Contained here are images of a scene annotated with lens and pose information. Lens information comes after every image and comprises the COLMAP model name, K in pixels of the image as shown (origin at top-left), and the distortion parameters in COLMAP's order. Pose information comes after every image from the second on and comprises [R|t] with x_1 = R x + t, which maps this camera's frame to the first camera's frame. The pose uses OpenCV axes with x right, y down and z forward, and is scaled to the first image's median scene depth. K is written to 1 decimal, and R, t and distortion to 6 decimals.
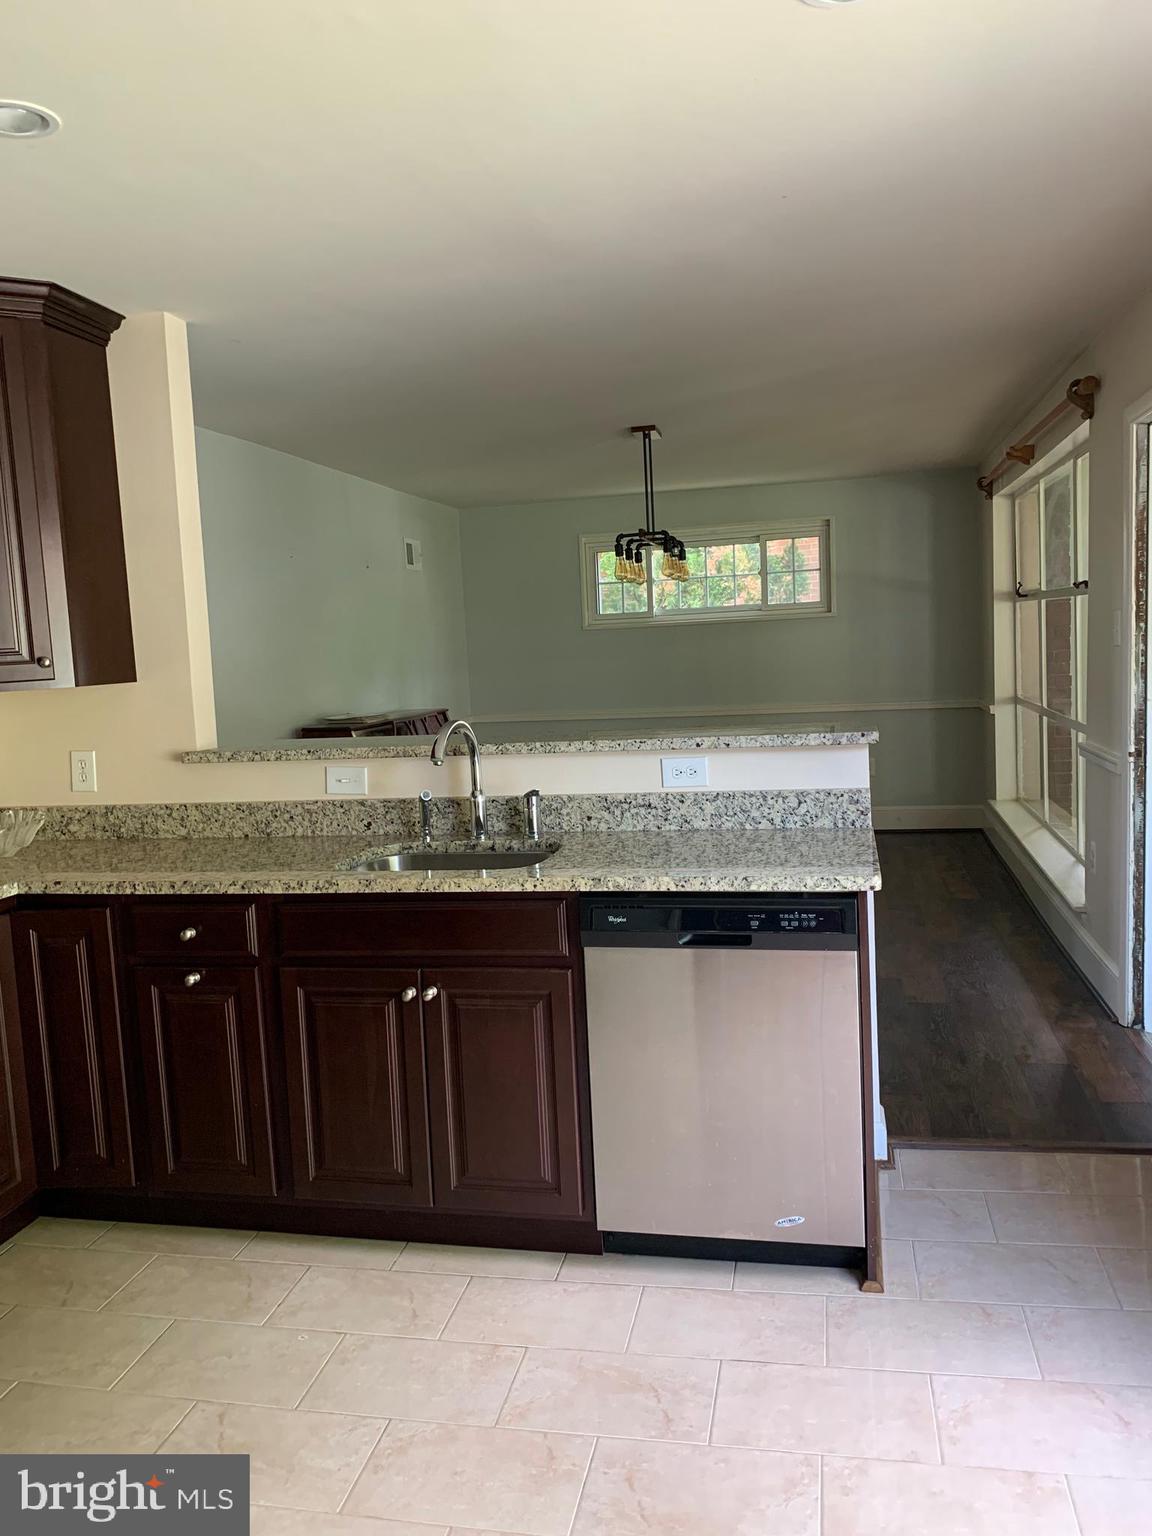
lens RADIAL K [[1186.2, 0, 568.6], [0, 1186.2, 768.2], [0, 0, 1]] dist [0.004568, -0.007144]
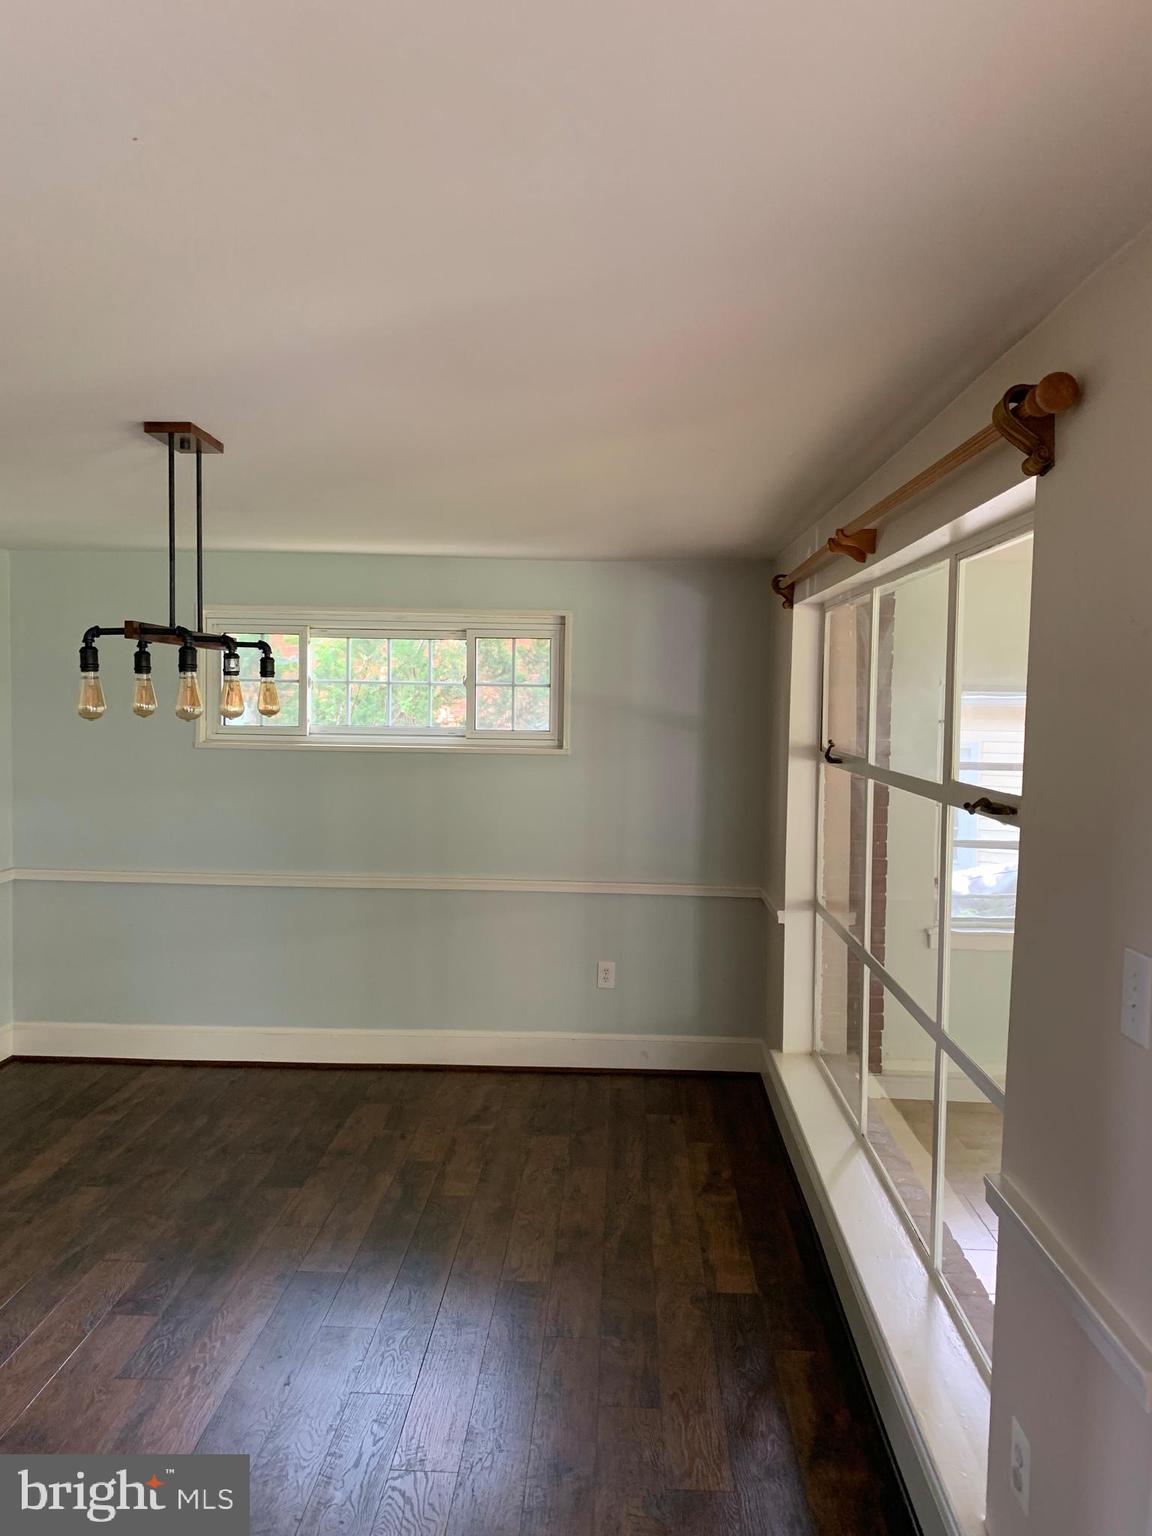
lens RADIAL K [[1186.2, 0, 581.5], [0, 1186.2, 767.7], [0, 0, 1]] dist [0.004568, -0.007144]
pose [[0.979817, 0.056118, 0.191858, 0.112861], [-0.045372, 0.997169, -0.059957, -0.089062], [-0.194679, 0.050042, 0.979590, 0.360997]]
